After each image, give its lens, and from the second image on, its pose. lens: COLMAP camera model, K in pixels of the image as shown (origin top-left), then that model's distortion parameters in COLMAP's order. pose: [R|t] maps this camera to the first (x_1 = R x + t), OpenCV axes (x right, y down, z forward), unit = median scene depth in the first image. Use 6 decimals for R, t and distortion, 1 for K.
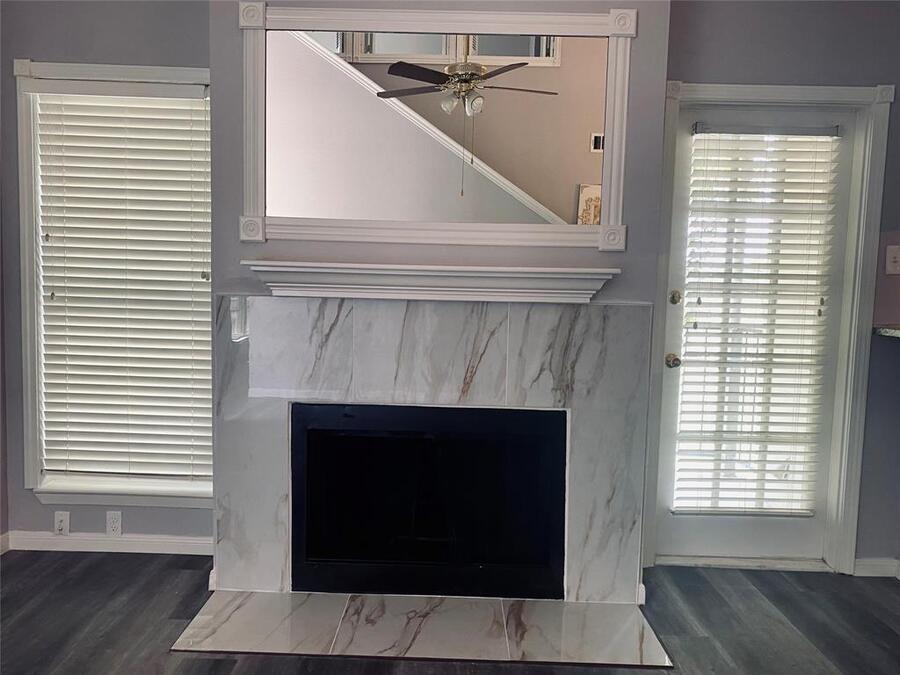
lens RADIAL K [[716.4, 0, 450.0], [0, 716.4, 337.5], [0, 0, 1]] dist [0.001490, -0.003008]
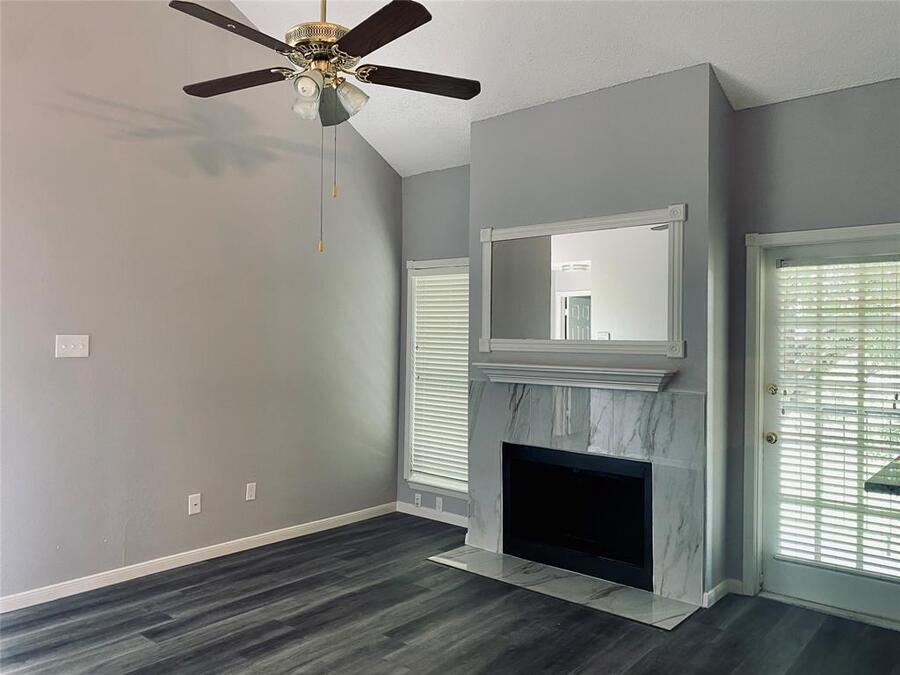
lens RADIAL K [[716.4, 0, 450.0], [0, 716.4, 337.5], [0, 0, 1]] dist [0.001490, -0.003008]
pose [[0.764749, -0.014837, -0.644157, 0.810724], [-0.054795, 0.994616, -0.087962, -0.003205], [0.641994, 0.102566, 0.759818, -0.449779]]
